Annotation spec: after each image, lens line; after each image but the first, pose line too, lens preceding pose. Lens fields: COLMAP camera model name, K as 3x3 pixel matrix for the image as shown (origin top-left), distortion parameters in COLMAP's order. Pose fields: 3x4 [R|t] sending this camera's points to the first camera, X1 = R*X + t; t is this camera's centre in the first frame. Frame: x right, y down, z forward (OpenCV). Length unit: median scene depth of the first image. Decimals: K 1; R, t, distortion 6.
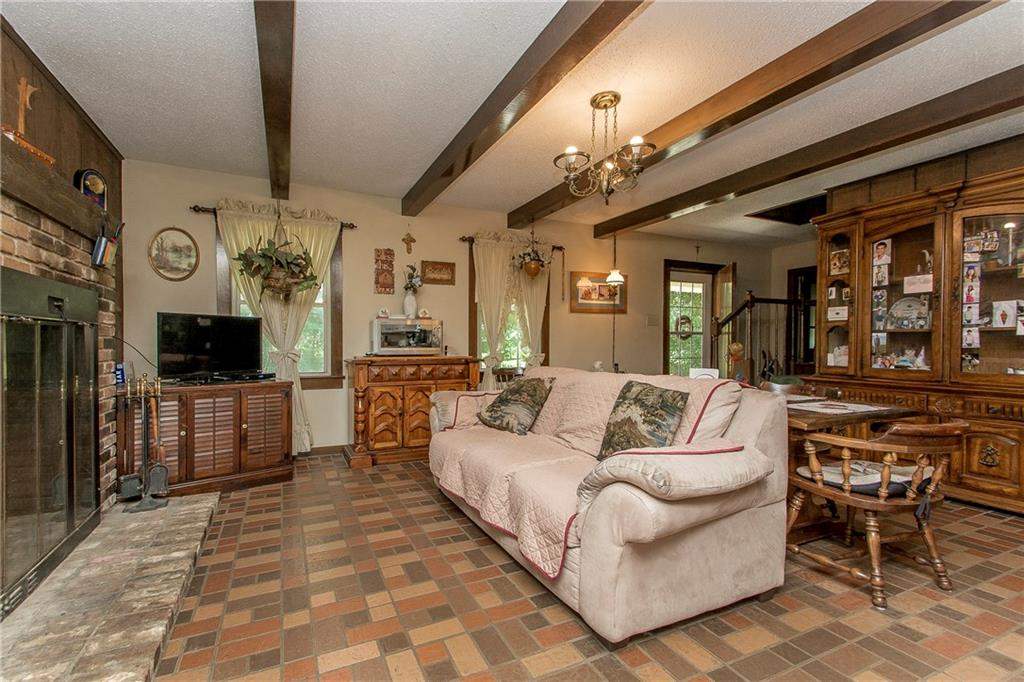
lens RADIAL K [[461.3, 0, 510.4], [0, 461.3, 344.5], [0, 0, 1]] dist [0.022173, -0.004654]
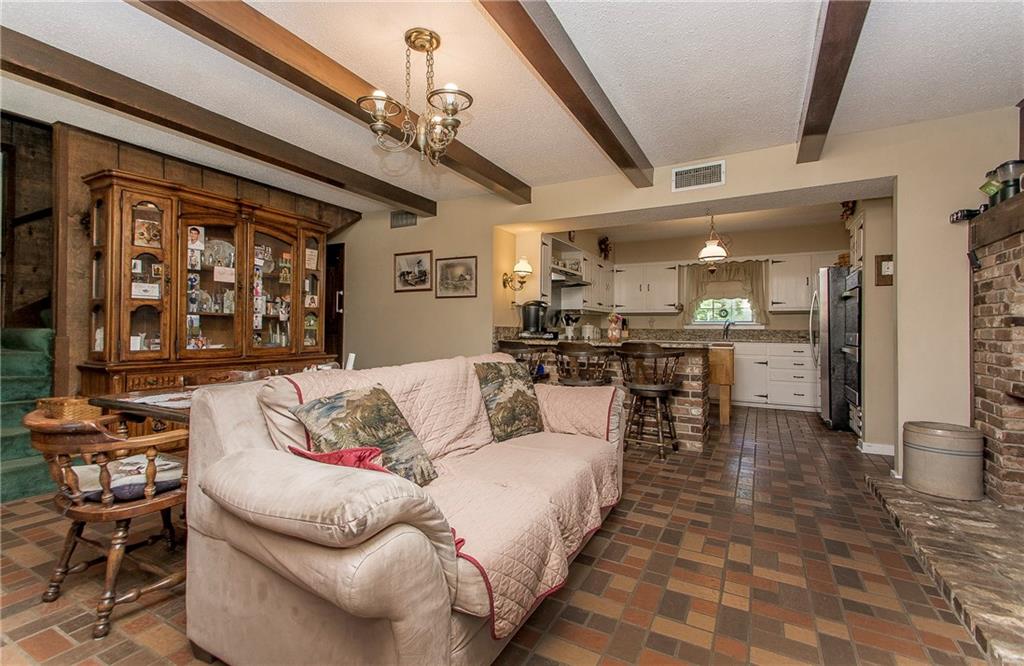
lens RADIAL K [[444.1, 0, 496.2], [0, 444.1, 327.2], [0, 0, 1]] dist [-0.002709, 0.000274]
pose [[-0.551493, -0.003601, 0.834172, -0.404975], [-0.007153, 0.999974, -0.000412, -0.002385], [-0.834149, -0.006194, -0.551504, 1.008361]]
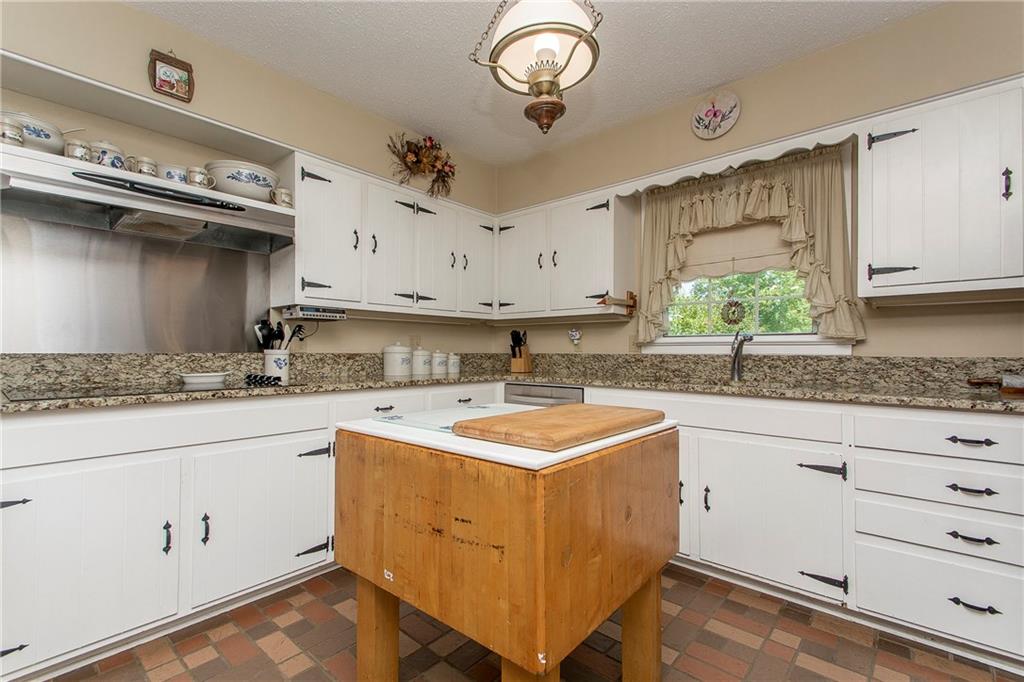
lens RADIAL K [[461.3, 0, 506.7], [0, 461.3, 344.5], [0, 0, 1]] dist [0.022173, -0.004654]
pose [[-0.388081, 0.011723, 0.921551, -0.165049], [-0.001471, 0.999910, -0.013339, -0.005237], [-0.921624, -0.006532, -0.388028, 0.418895]]
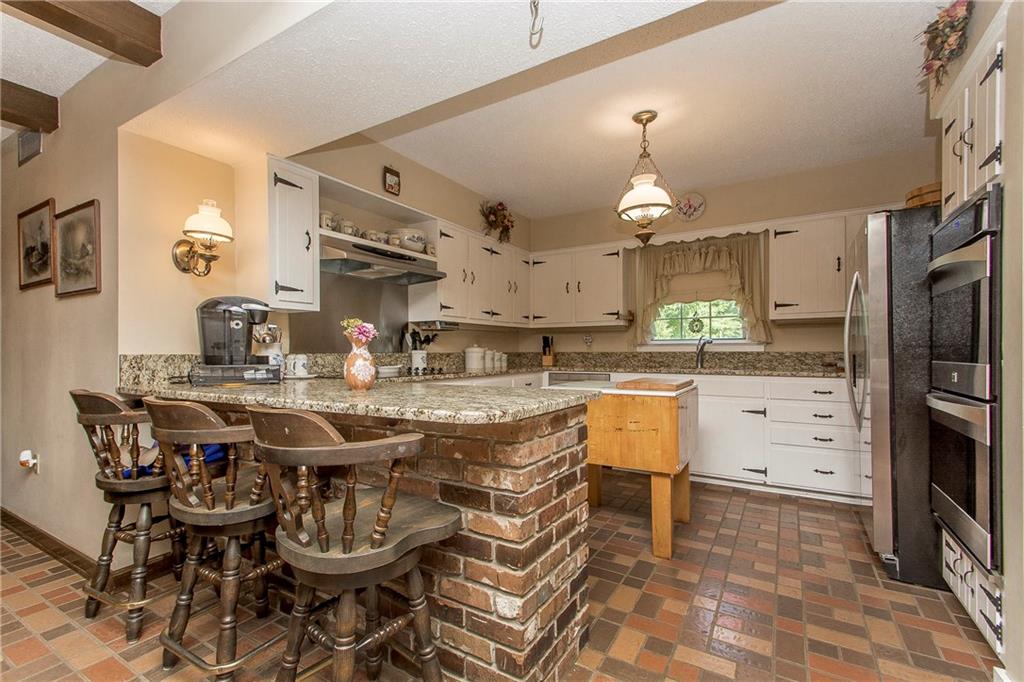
lens RADIAL K [[461.3, 0, 506.6], [0, 461.3, 346.5], [0, 0, 1]] dist [0.022173, -0.004654]
pose [[-0.544574, 0.009587, 0.838658, -0.256980], [0.006325, 0.999953, -0.007324, -0.005996], [-0.838689, 0.001316, -0.544609, 0.631789]]
